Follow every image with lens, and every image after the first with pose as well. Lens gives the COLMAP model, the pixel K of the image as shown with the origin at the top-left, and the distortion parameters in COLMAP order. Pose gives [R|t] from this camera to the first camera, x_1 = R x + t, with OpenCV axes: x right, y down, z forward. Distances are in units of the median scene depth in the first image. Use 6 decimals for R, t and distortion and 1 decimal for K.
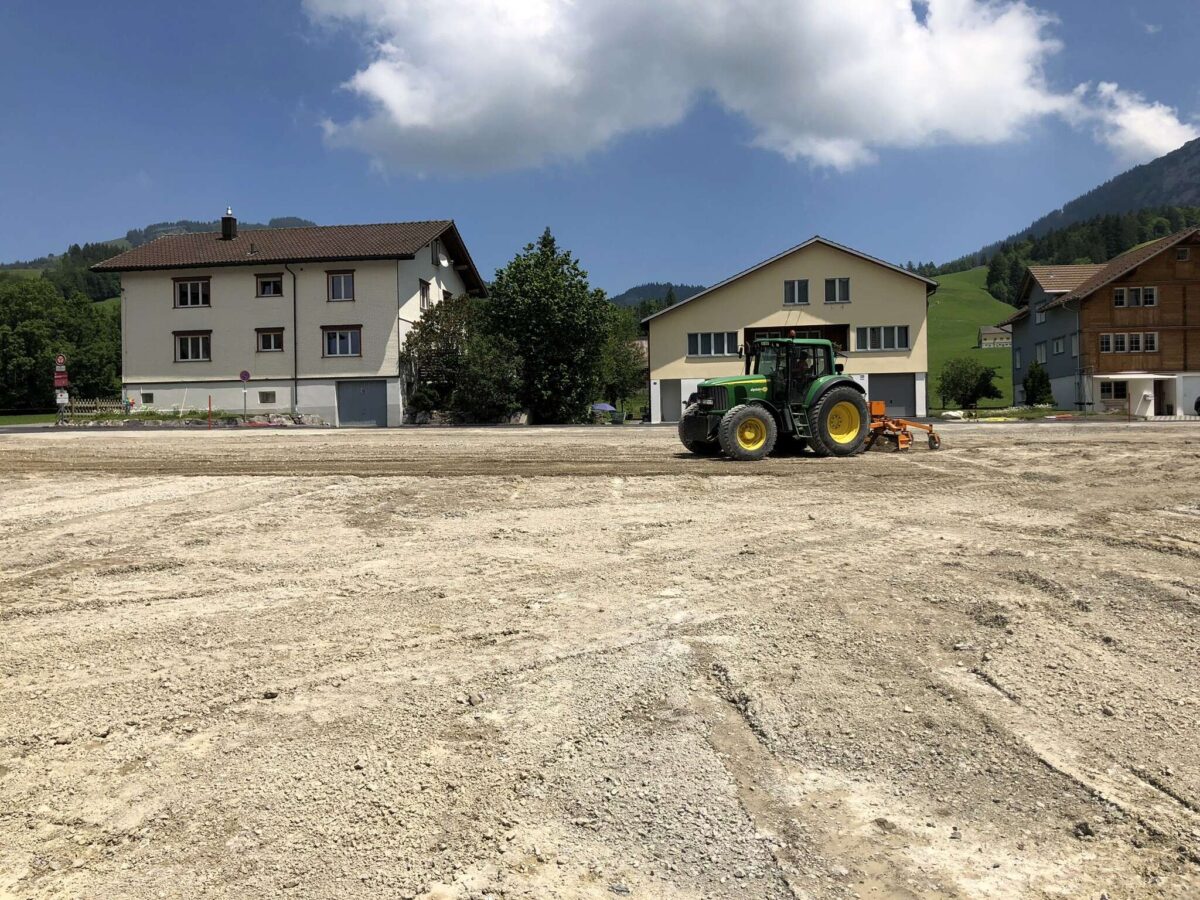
lens RADIAL K [[968.0, 0, 594.2], [0, 968.0, 447.1], [0, 0, 1]] dist [0.009300, -0.013126]
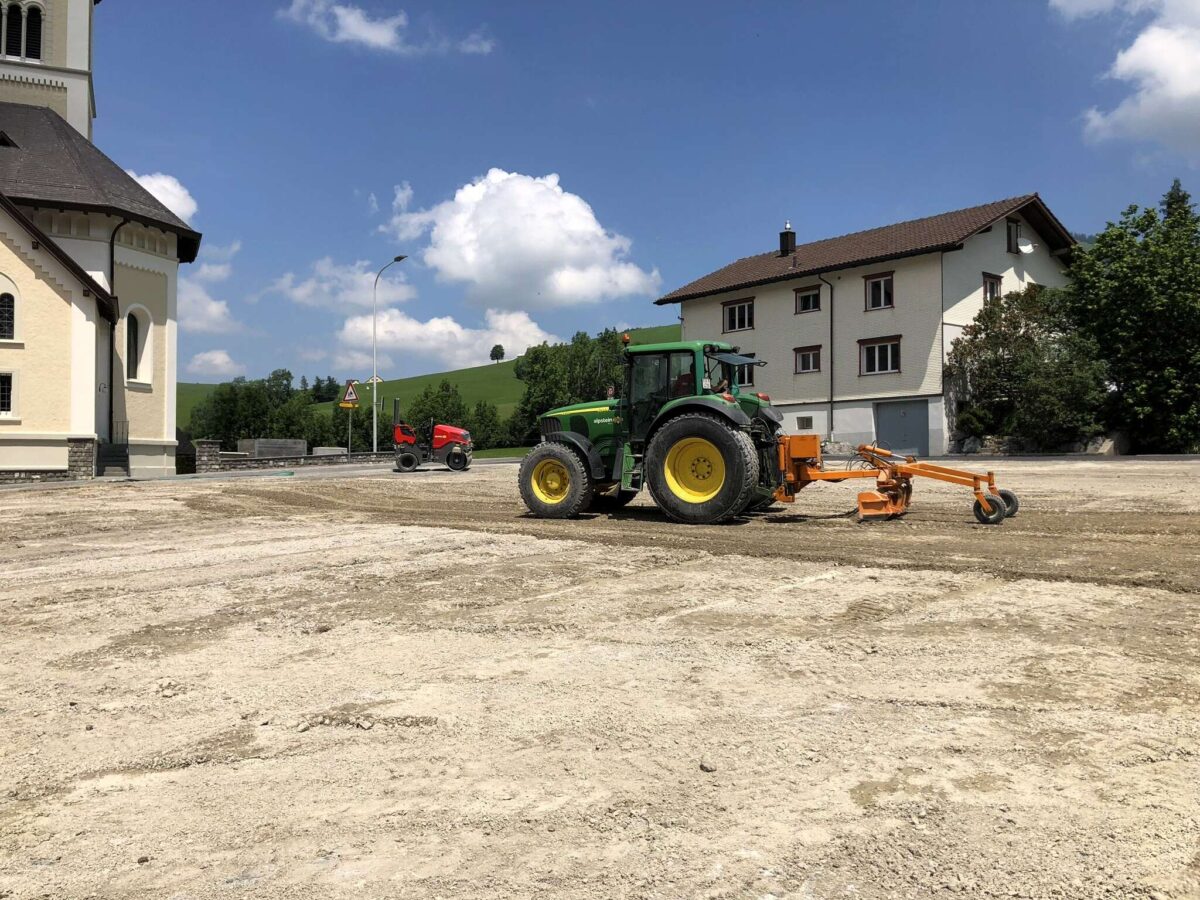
lens RADIAL K [[995.6, 0, 575.2], [0, 995.6, 447.3], [0, 0, 1]] dist [-0.002957, -0.013949]
pose [[0.713690, -0.001330, -0.700461, 0.162275], [-0.018850, 0.999600, -0.021104, -0.005064], [0.700208, 0.028266, 0.713379, 0.186593]]
